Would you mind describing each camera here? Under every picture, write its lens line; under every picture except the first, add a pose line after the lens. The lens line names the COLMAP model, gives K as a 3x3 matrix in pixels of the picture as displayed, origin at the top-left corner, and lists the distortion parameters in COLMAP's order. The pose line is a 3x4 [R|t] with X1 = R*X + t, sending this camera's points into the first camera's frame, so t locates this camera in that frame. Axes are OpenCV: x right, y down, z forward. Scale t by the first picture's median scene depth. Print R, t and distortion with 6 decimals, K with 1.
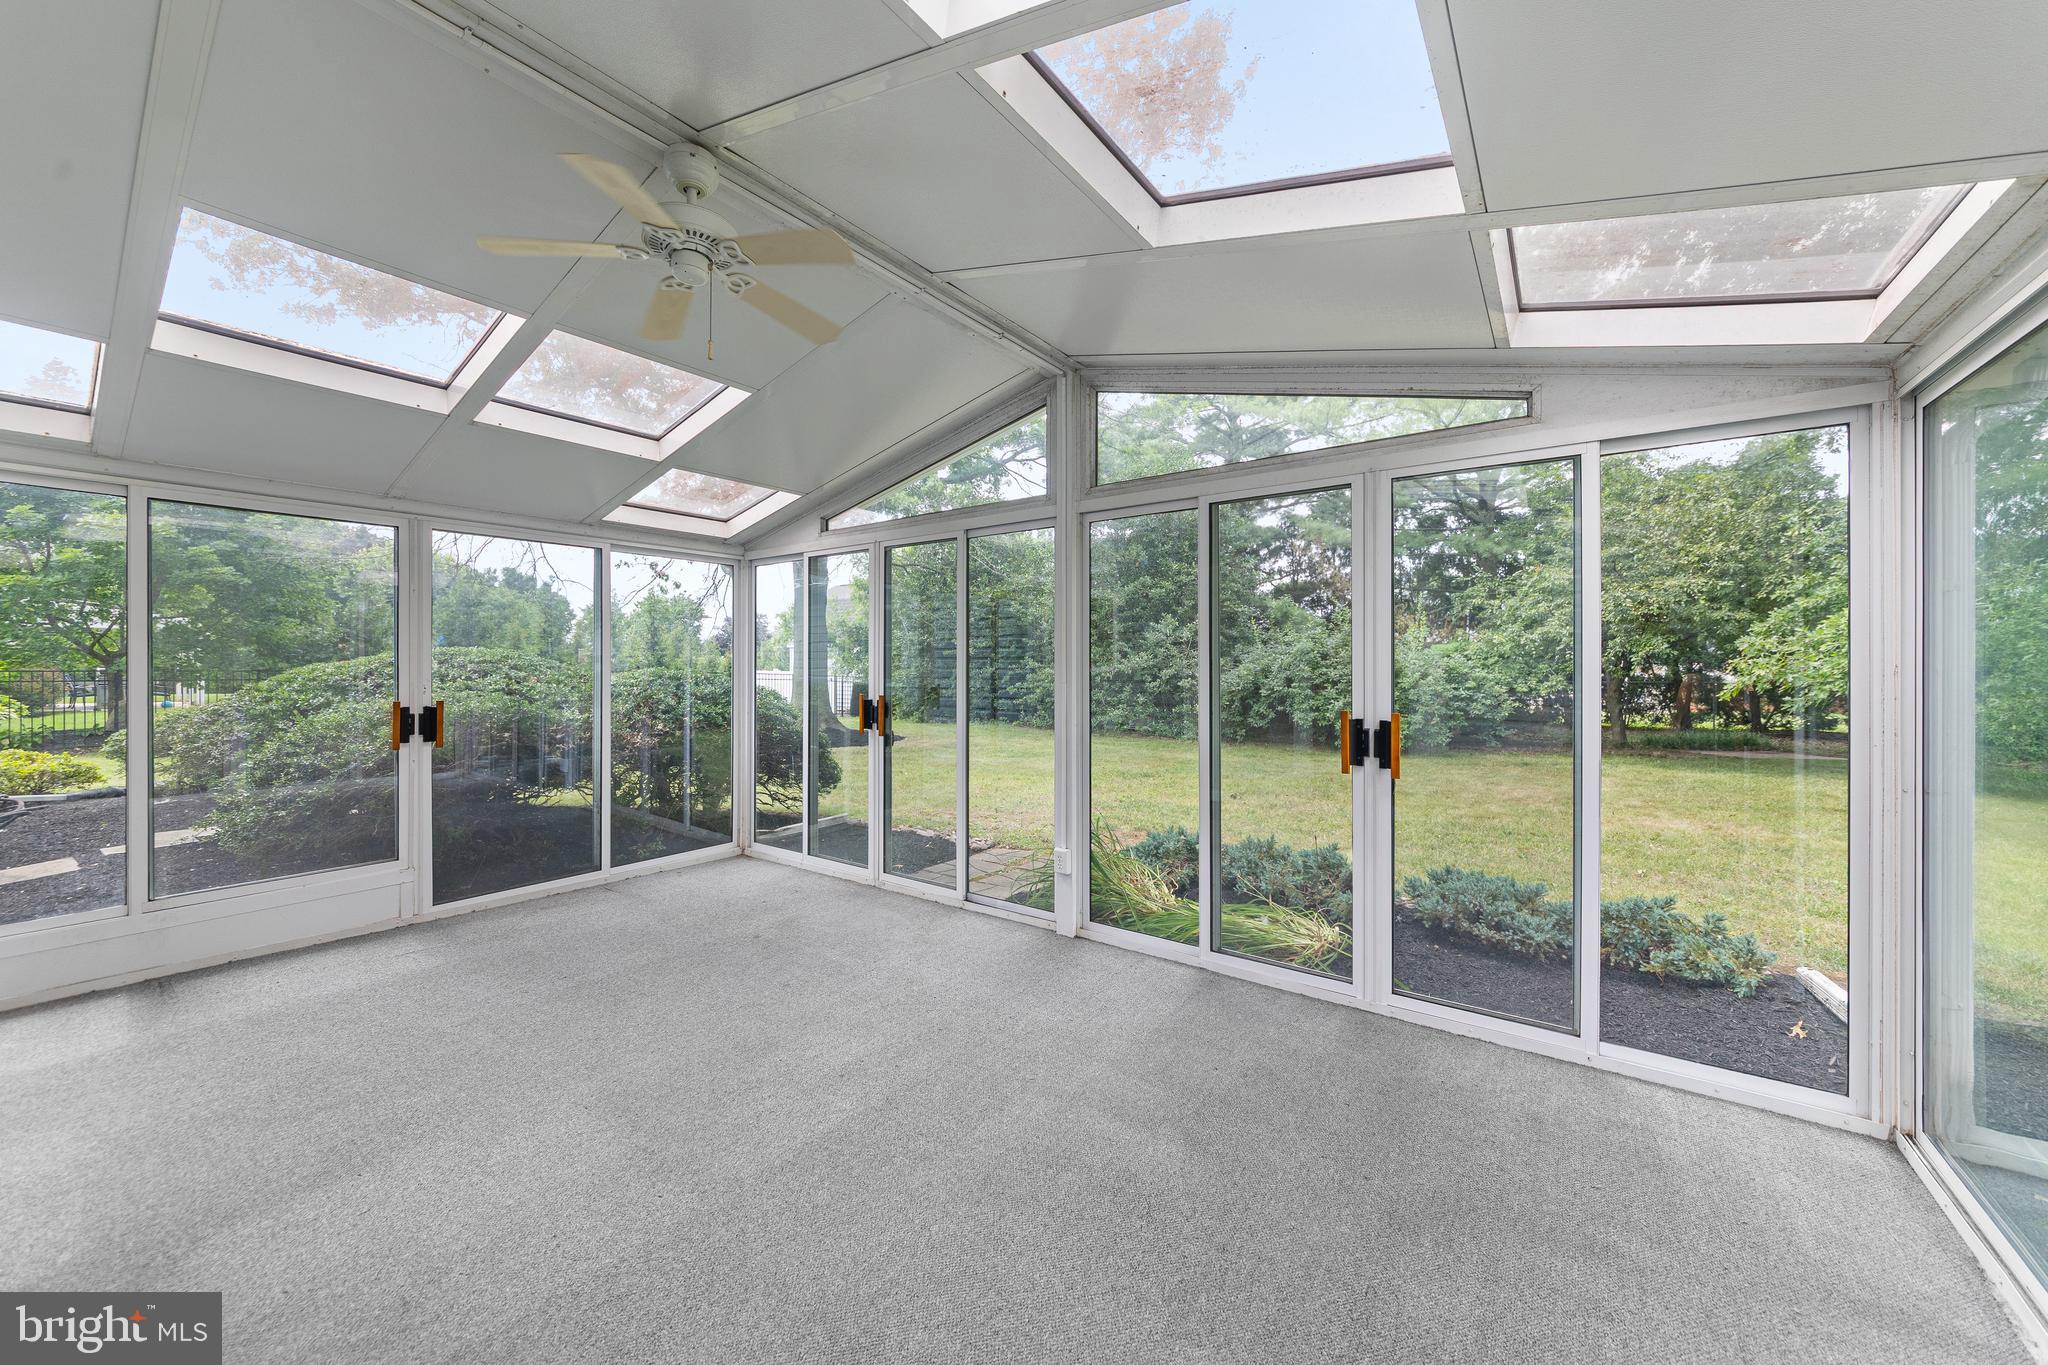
lens RADIAL K [[755.9, 0, 1025.5], [0, 755.9, 664.9], [0, 0, 1]] dist [-0.002818, -0.000324]
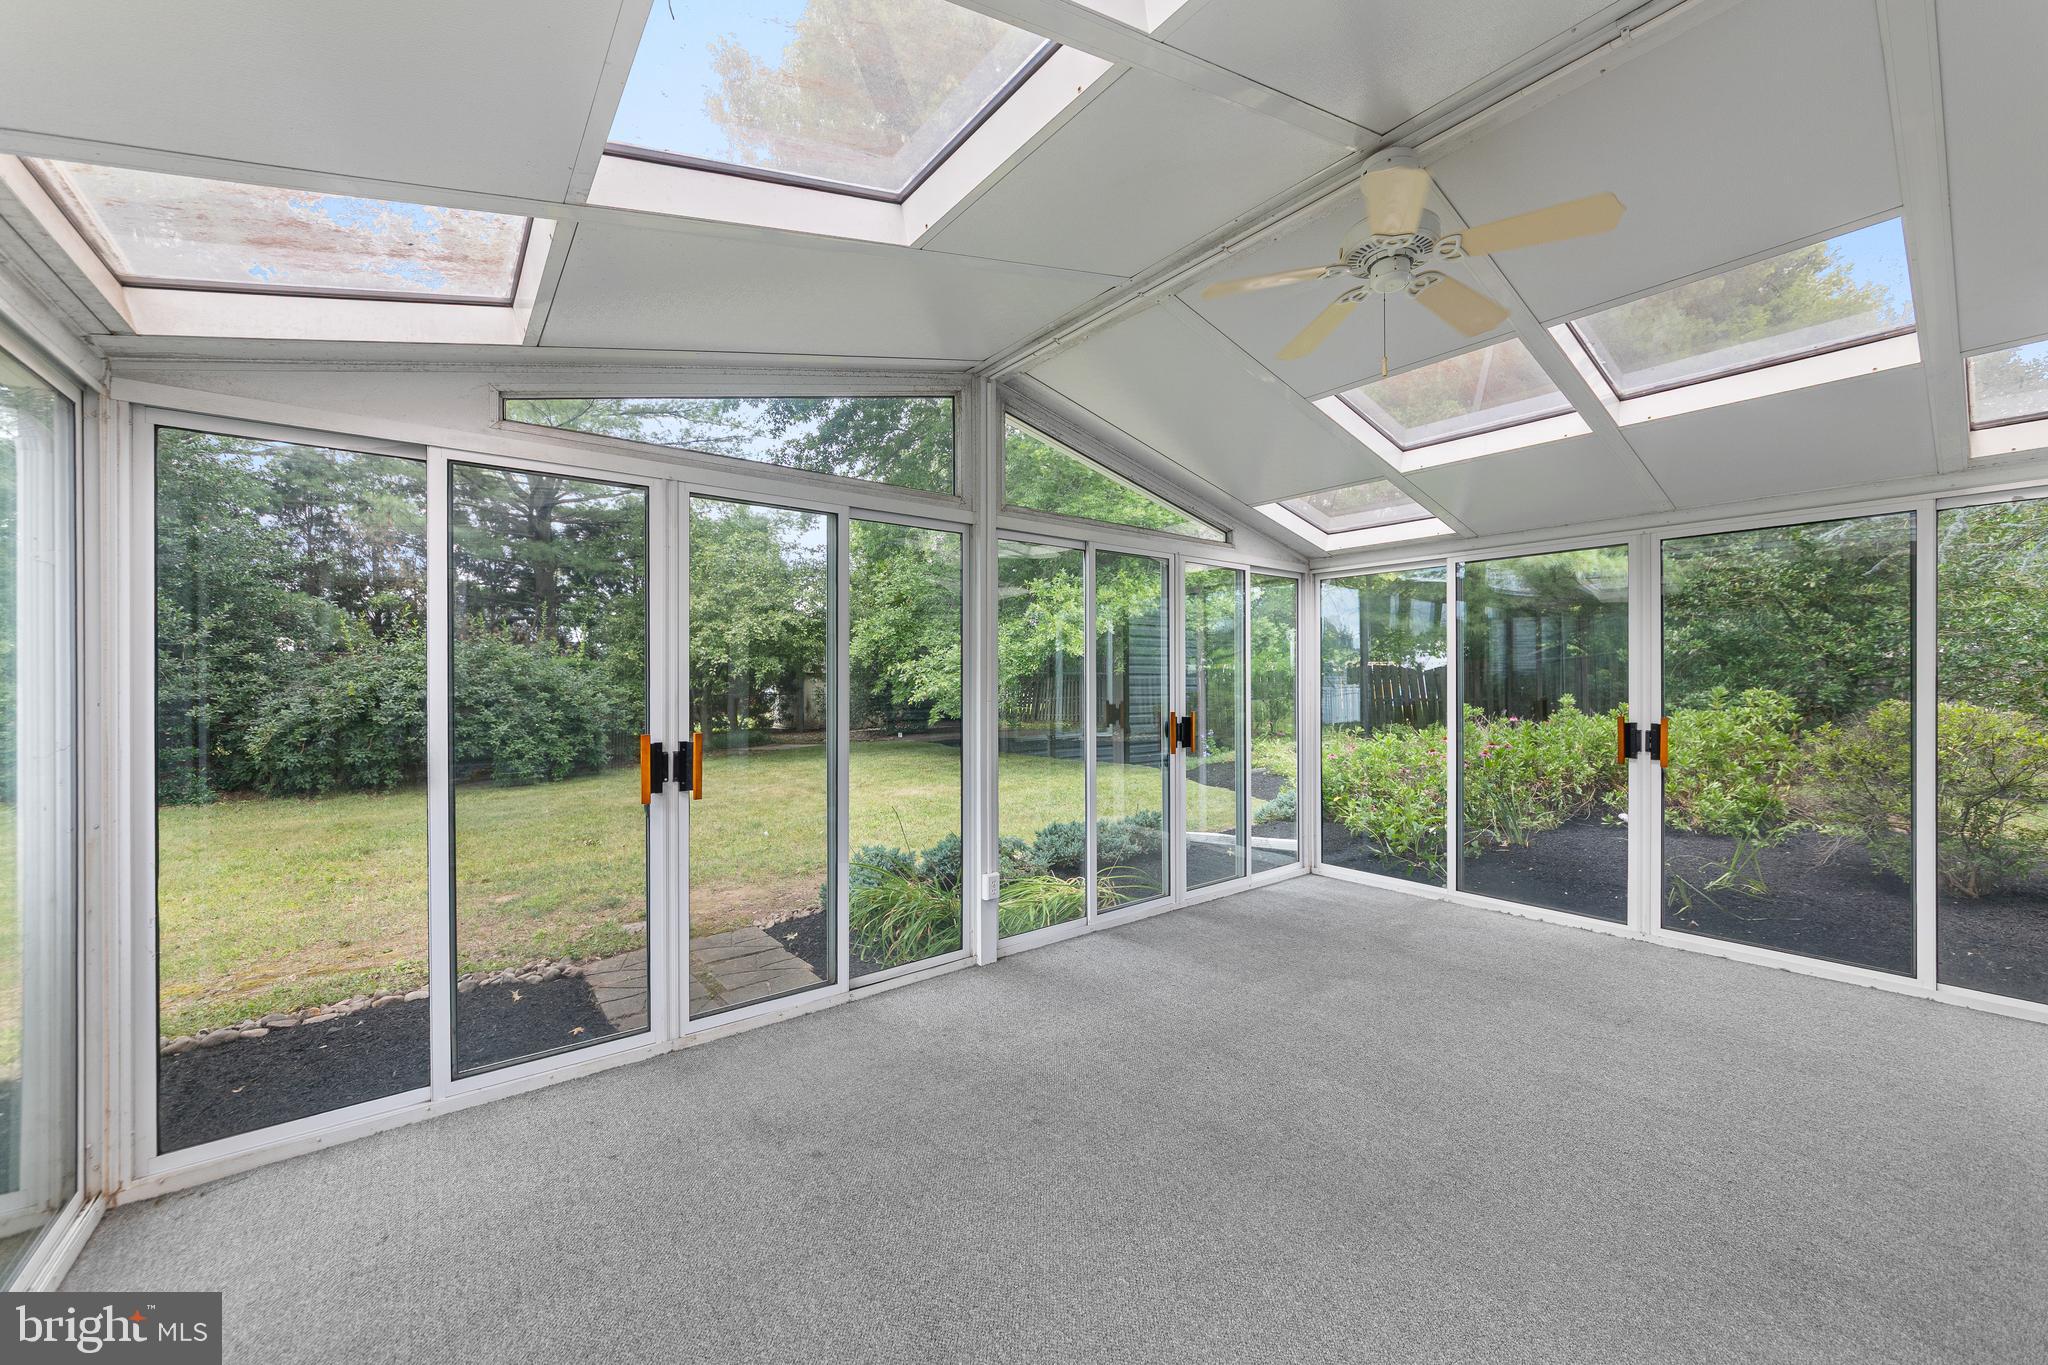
lens RADIAL K [[755.9, 0, 1026.3], [0, 755.9, 684.4], [0, 0, 1]] dist [-0.002818, -0.000324]
pose [[0.275502, 0.000473, 0.961300, -0.951986], [0.006350, 0.999977, -0.002312, 0.006898], [-0.961280, 0.006742, 0.275493, 0.760138]]
